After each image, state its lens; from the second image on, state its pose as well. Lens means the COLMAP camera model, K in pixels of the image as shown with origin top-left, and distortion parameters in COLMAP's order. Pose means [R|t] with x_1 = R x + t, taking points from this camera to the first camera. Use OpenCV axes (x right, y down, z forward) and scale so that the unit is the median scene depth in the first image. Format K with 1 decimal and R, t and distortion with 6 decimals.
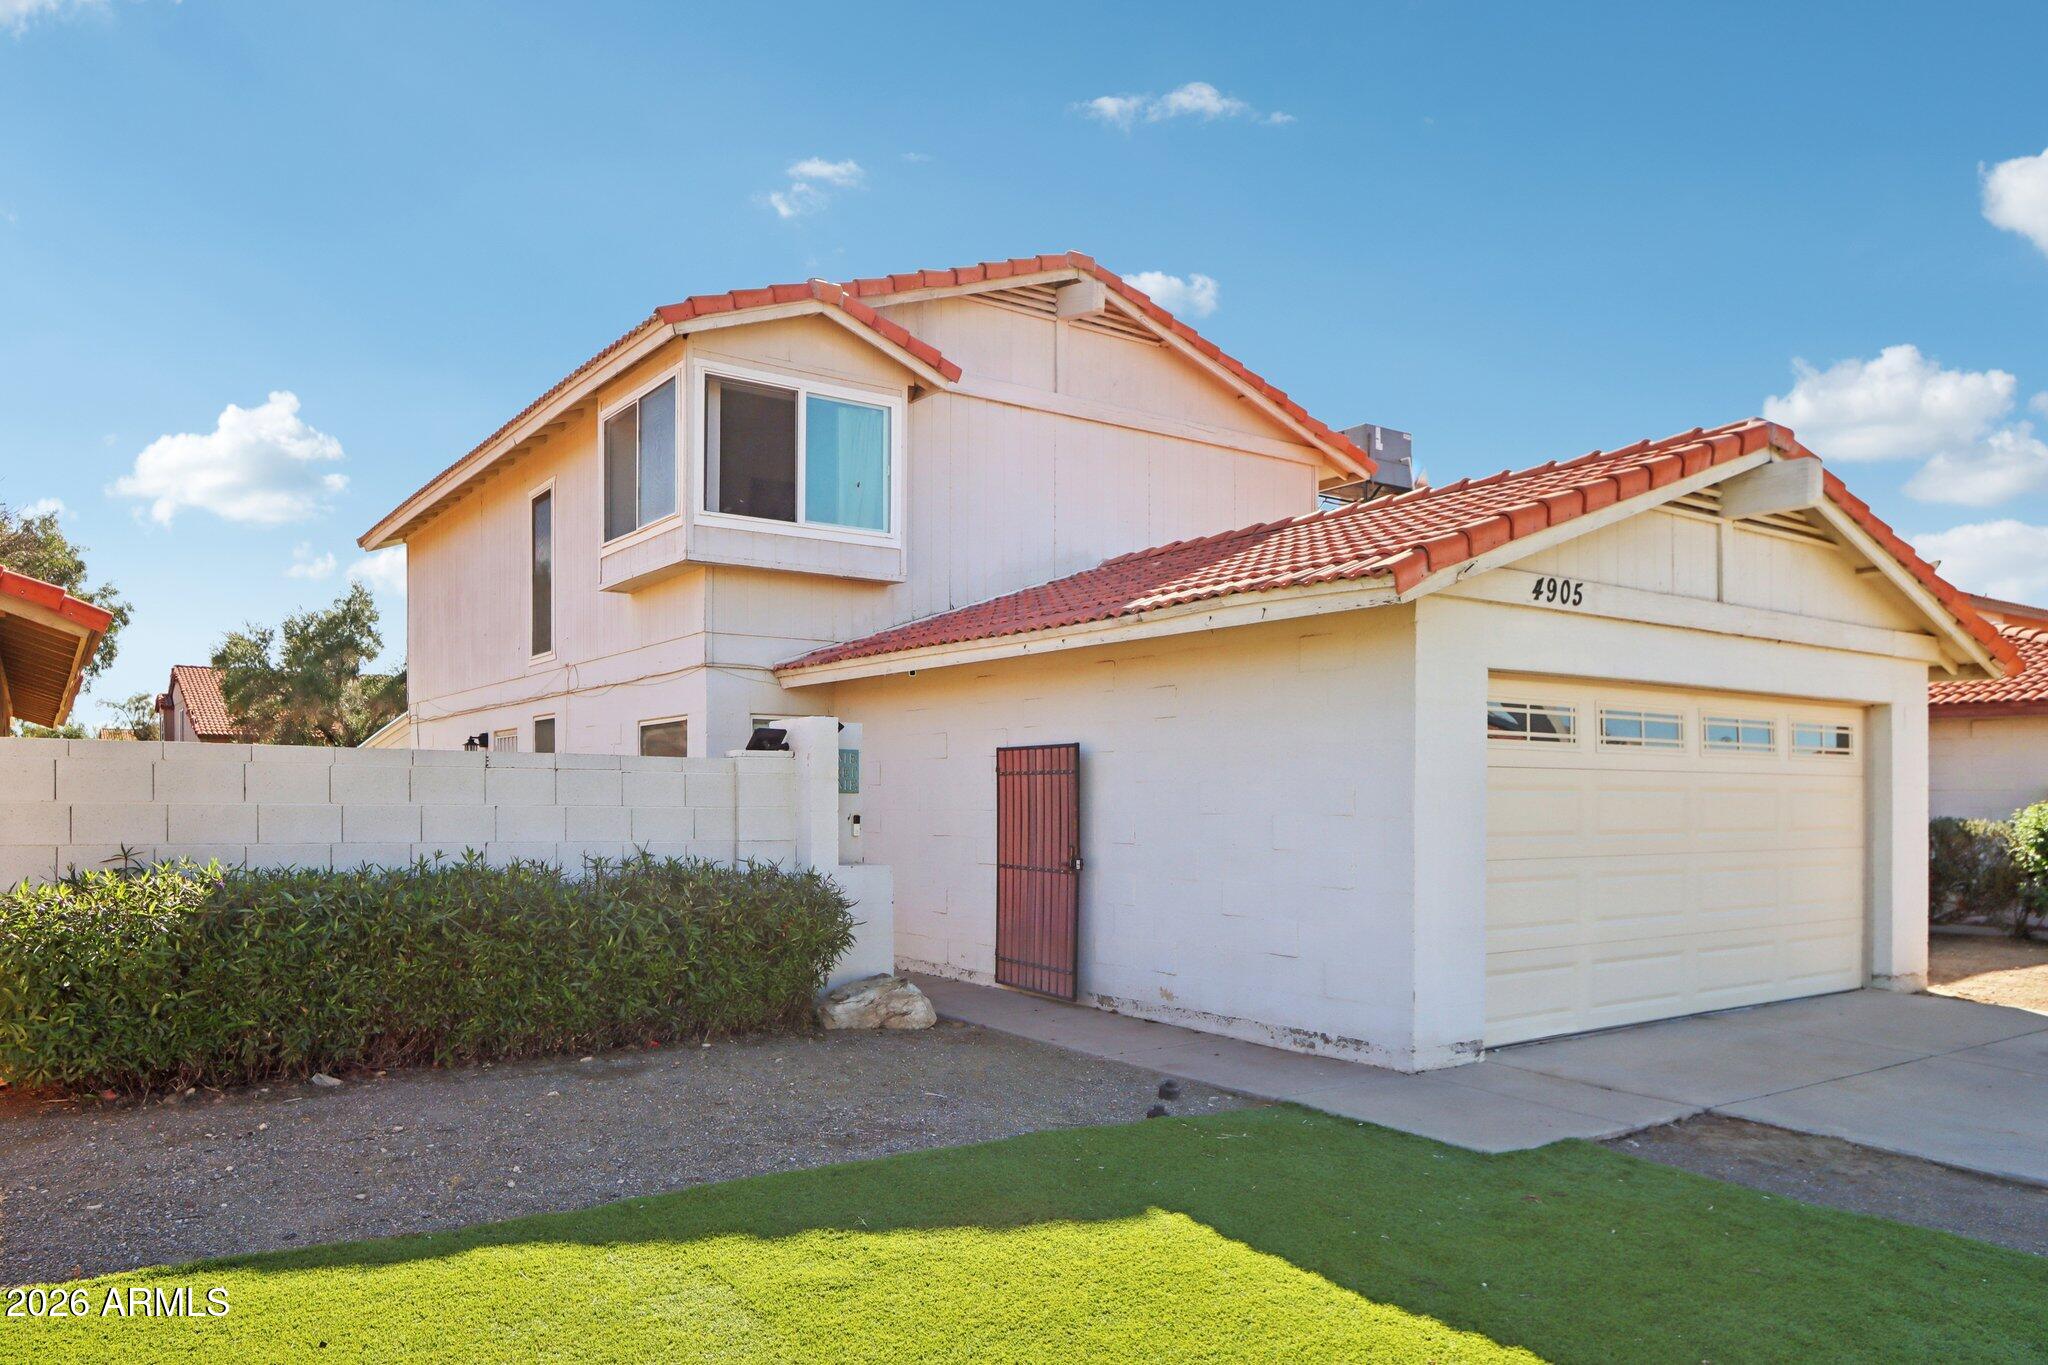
lens RADIAL K [[1398.4, 0, 1025.0], [0, 1398.4, 795.5], [0, 0, 1]] dist [0.001667, 0.001073]
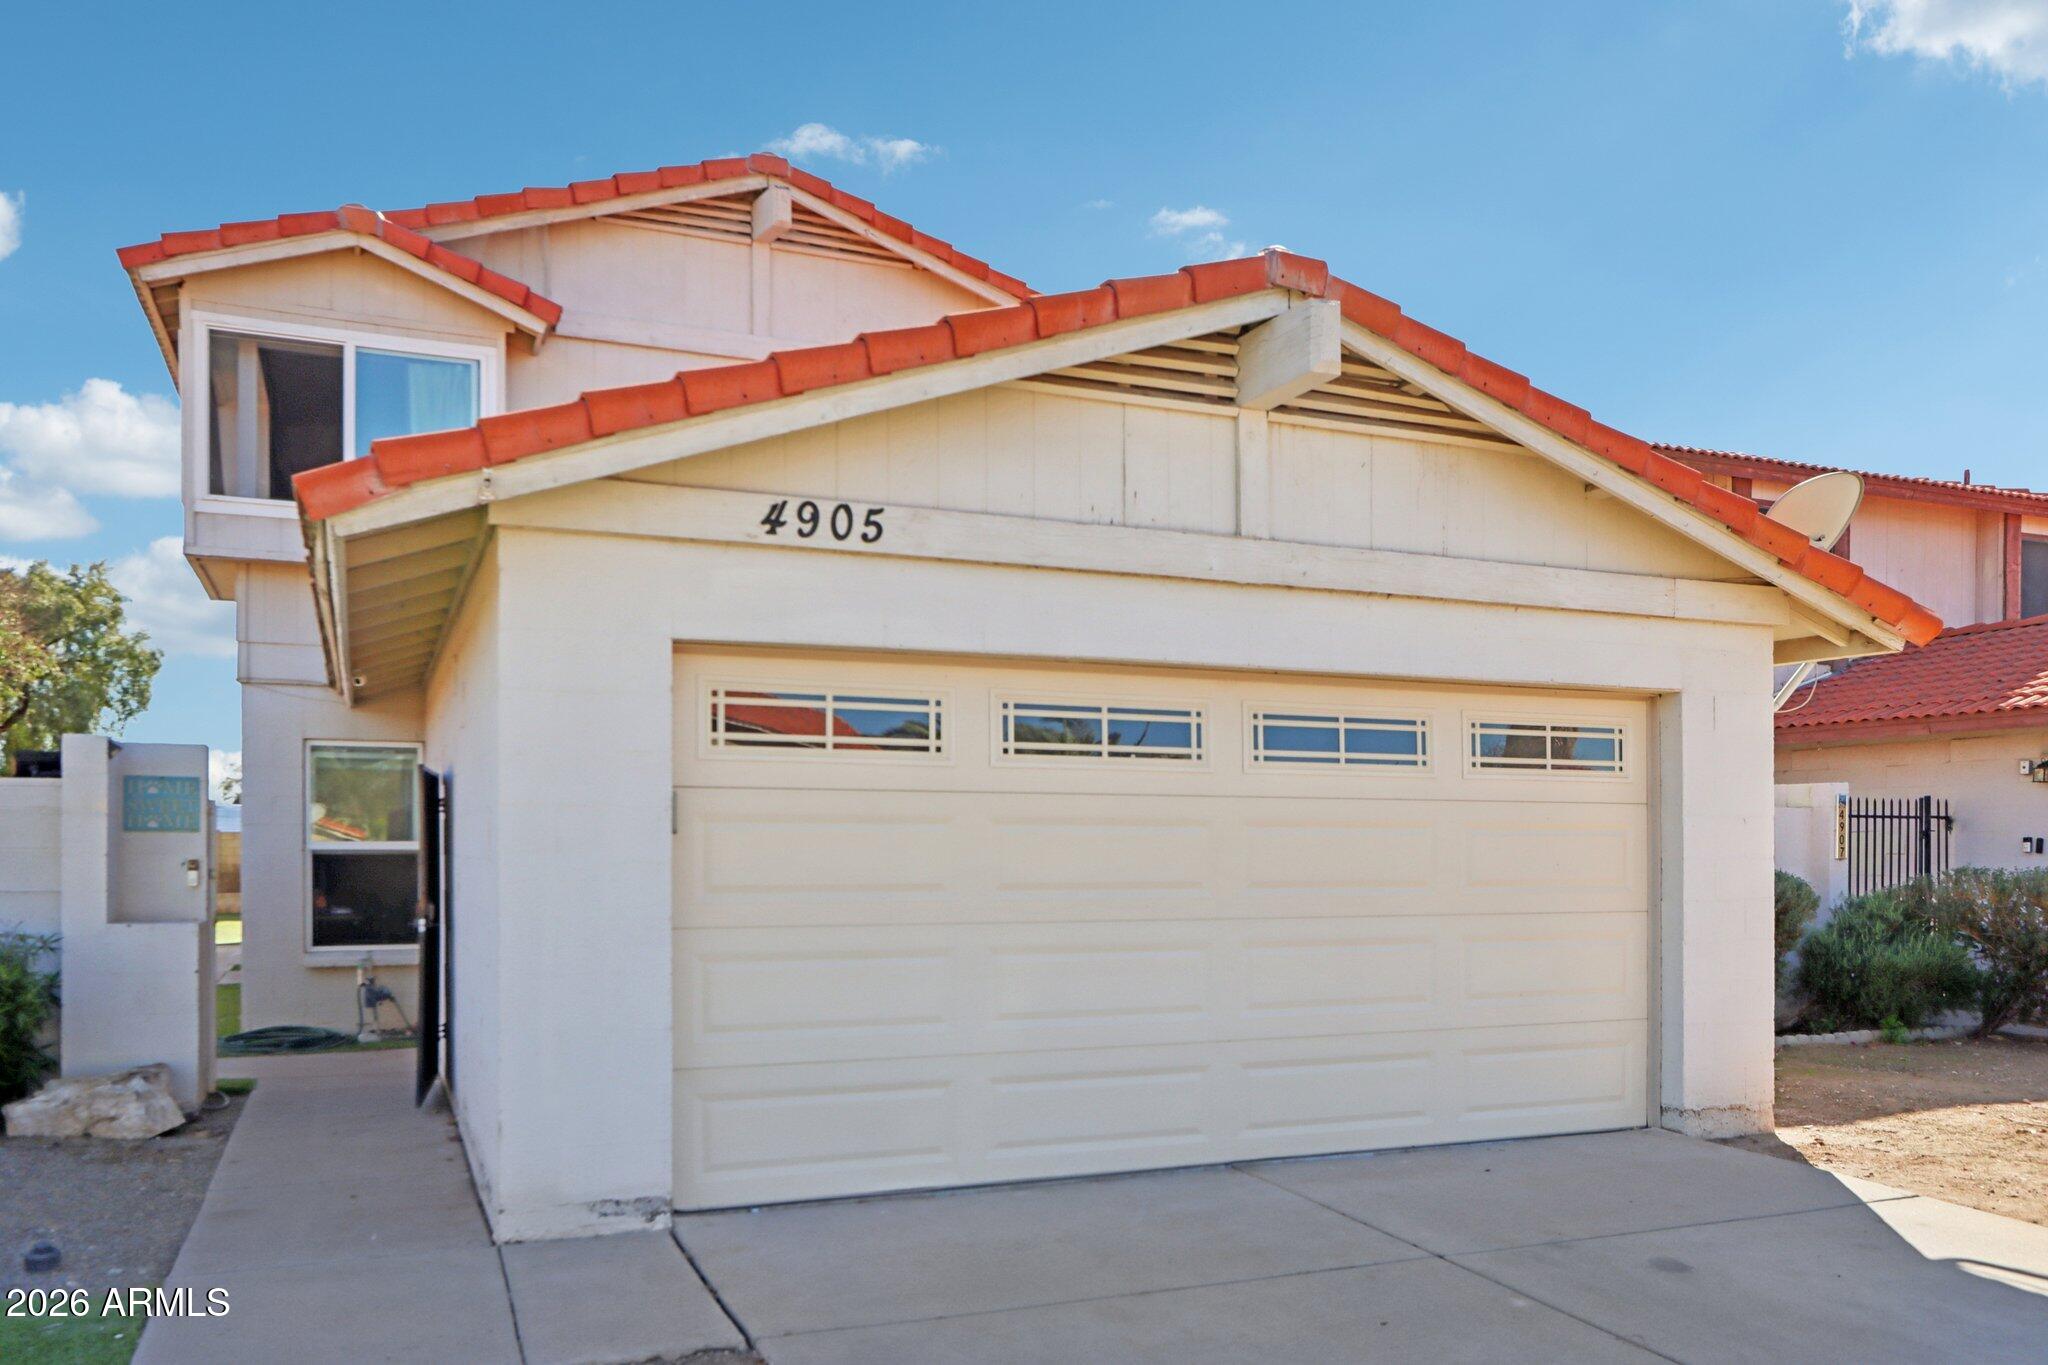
lens RADIAL K [[1515.4, 0, 1019.7], [0, 1515.4, 850.3], [0, 0, 1]] dist [0.007156, 0.011413]
pose [[0.974272, -0.000323, -0.225374, 0.474316], [0.001285, 0.999991, 0.004118, 0.004949], [0.225370, -0.004302, 0.974264, 0.242321]]
